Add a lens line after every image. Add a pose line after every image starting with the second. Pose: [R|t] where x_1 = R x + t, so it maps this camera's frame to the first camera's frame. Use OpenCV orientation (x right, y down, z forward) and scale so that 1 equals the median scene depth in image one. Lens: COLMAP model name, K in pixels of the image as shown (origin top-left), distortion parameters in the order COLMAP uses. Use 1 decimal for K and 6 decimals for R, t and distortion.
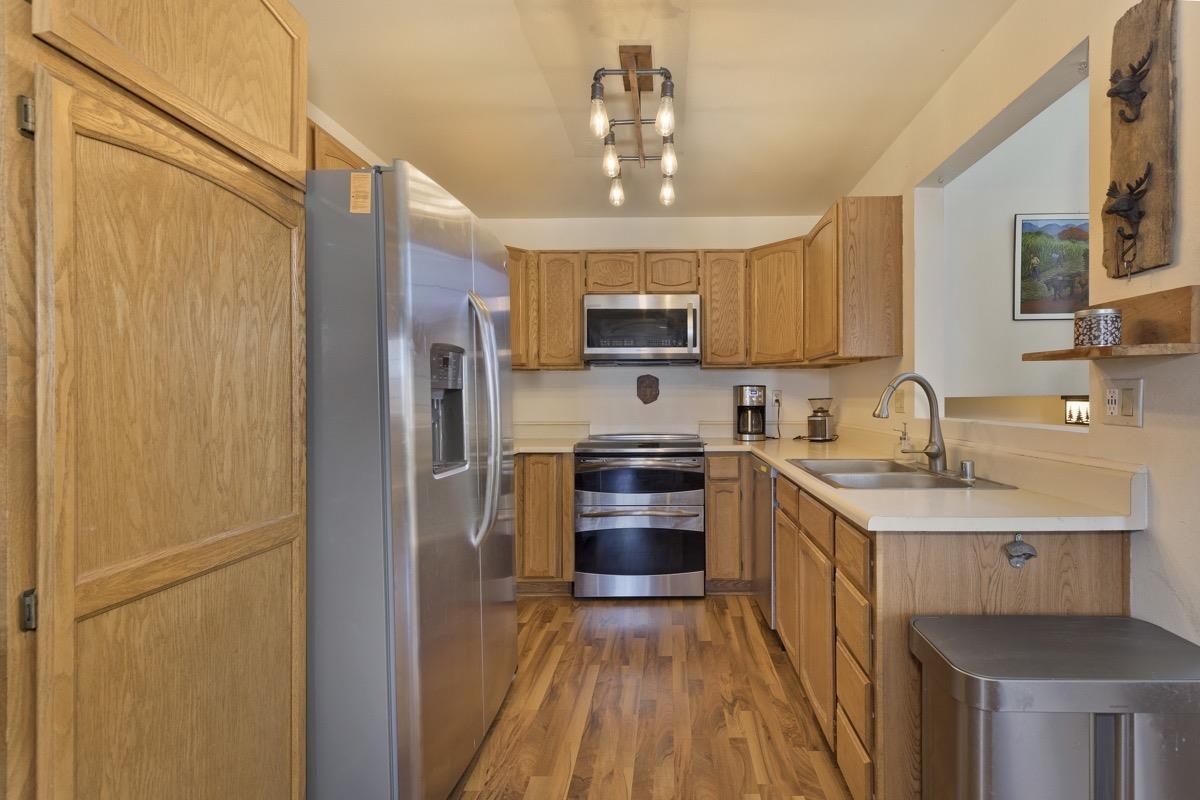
lens RADIAL K [[551.8, 0, 678.4], [0, 551.8, 399.8], [0, 0, 1]] dist [0.002310, 0.000145]
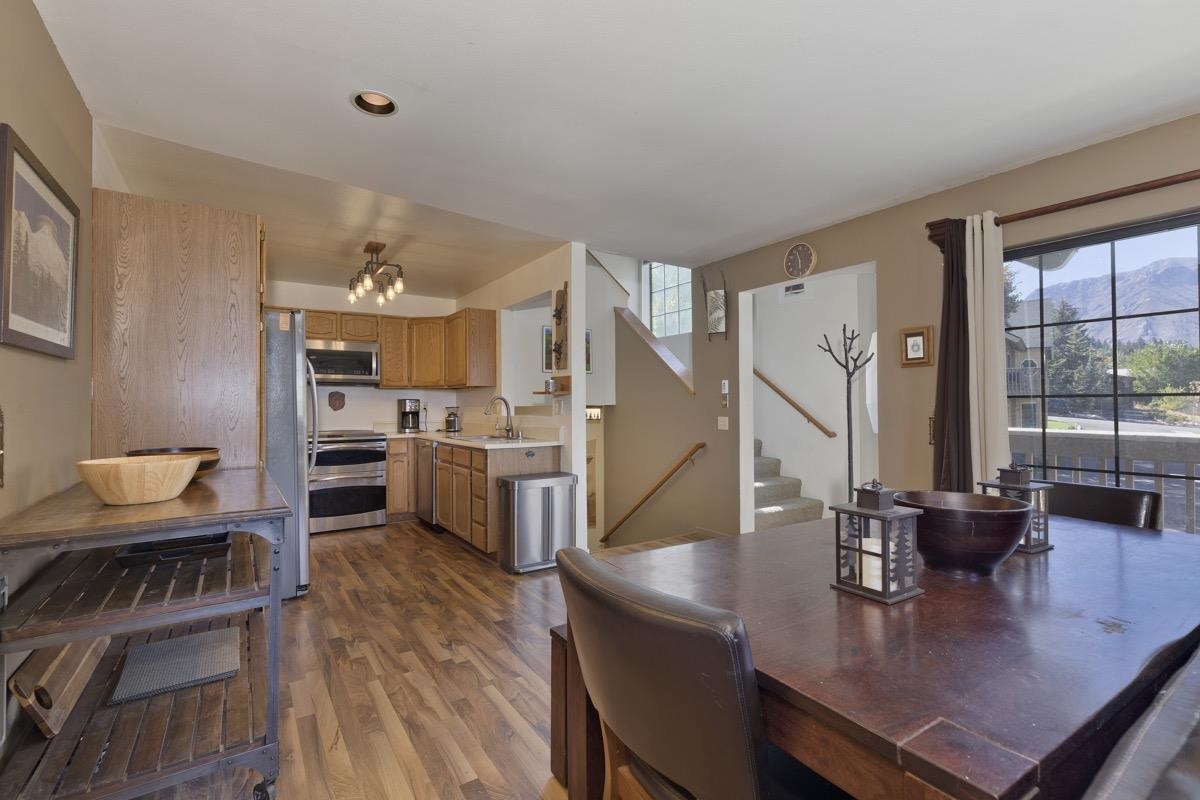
lens RADIAL K [[539.4, 0, 605.6], [0, 539.4, 397.9], [0, 0, 1]] dist [0.007496, 0.000210]
pose [[0.836577, 0.006522, 0.547811, -0.298512], [0.004746, 0.999805, -0.019150, 0.004245], [-0.547829, 0.018620, 0.836383, -0.758885]]
